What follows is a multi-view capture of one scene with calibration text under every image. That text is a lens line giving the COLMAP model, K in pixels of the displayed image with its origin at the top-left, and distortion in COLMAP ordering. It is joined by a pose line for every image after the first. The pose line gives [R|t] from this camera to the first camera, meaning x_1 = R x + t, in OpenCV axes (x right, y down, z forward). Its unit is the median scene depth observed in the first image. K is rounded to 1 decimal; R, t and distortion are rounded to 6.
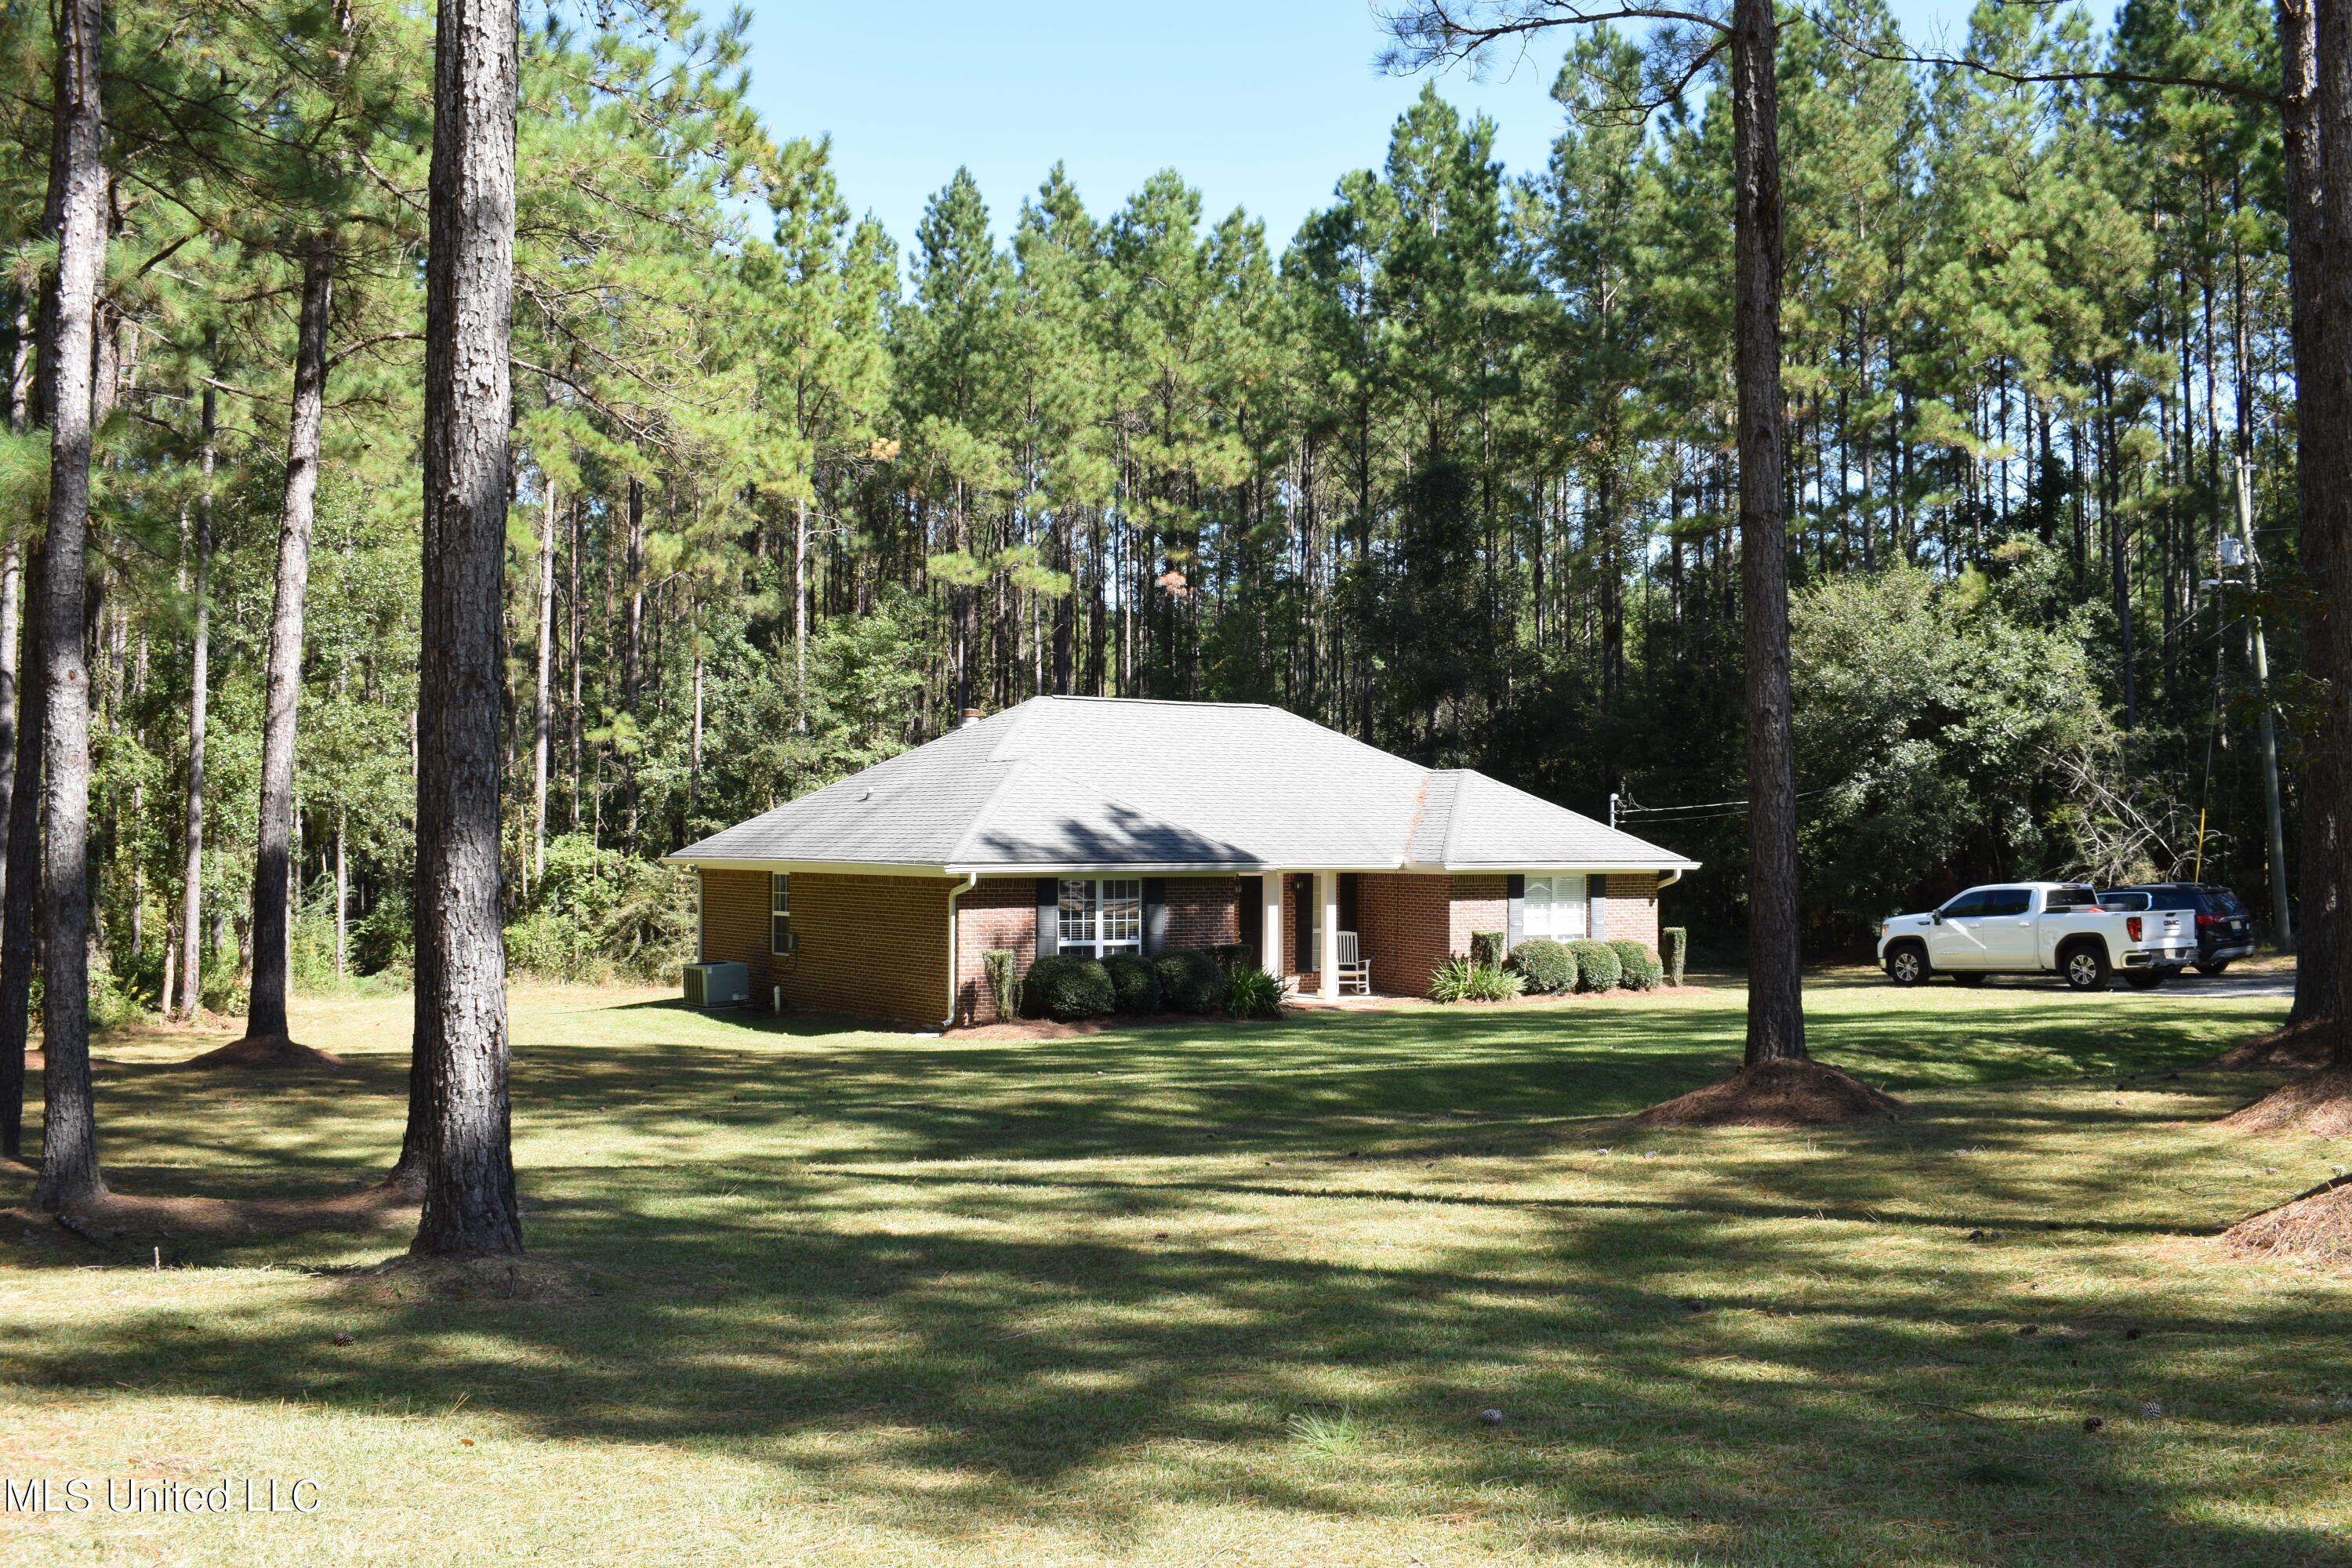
lens RADIAL K [[2247.5, 0, 1176.0], [0, 2247.5, 784.0], [0, 0, 1]] dist [-0.008238, -0.327124]
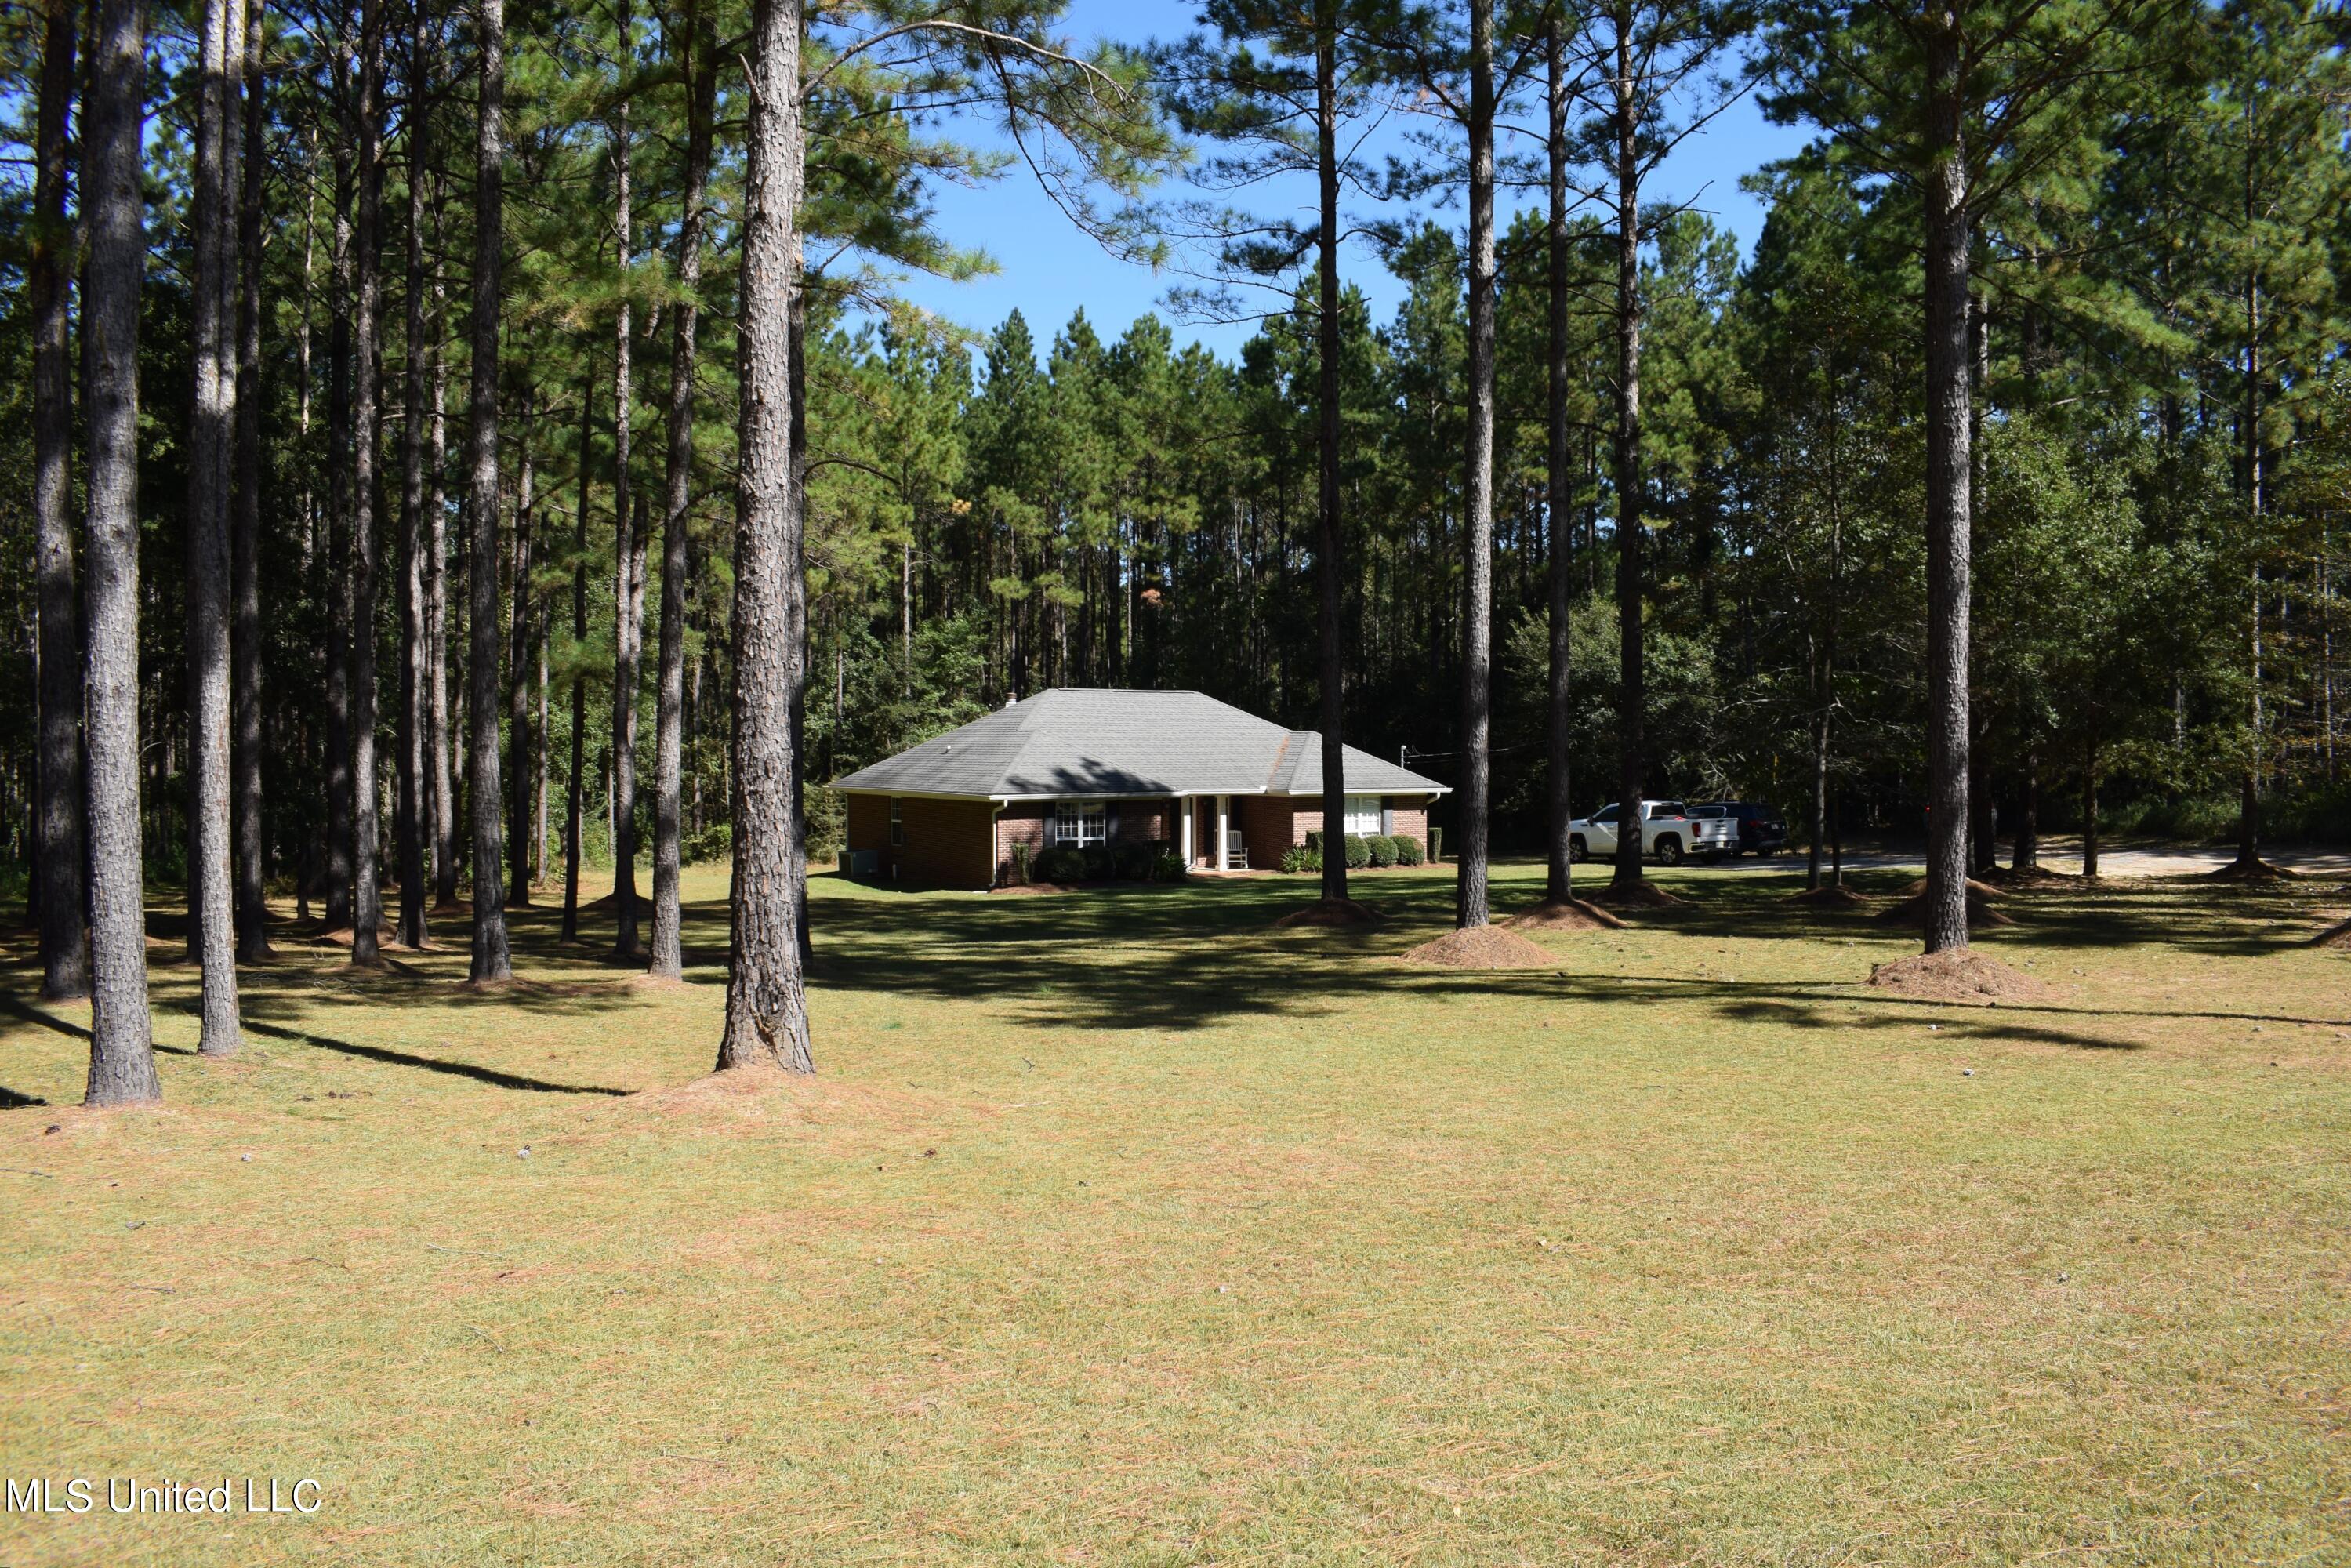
lens RADIAL K [[1875.4, 0, 1175.5], [0, 1875.4, 784.0], [0, 0, 1]] dist [-0.136102, -0.000206]
pose [[0.999658, -0.002602, -0.026004, 0.059239], [0.003850, 0.998837, 0.048062, -0.030323], [0.025848, -0.048146, 0.998506, -0.326555]]
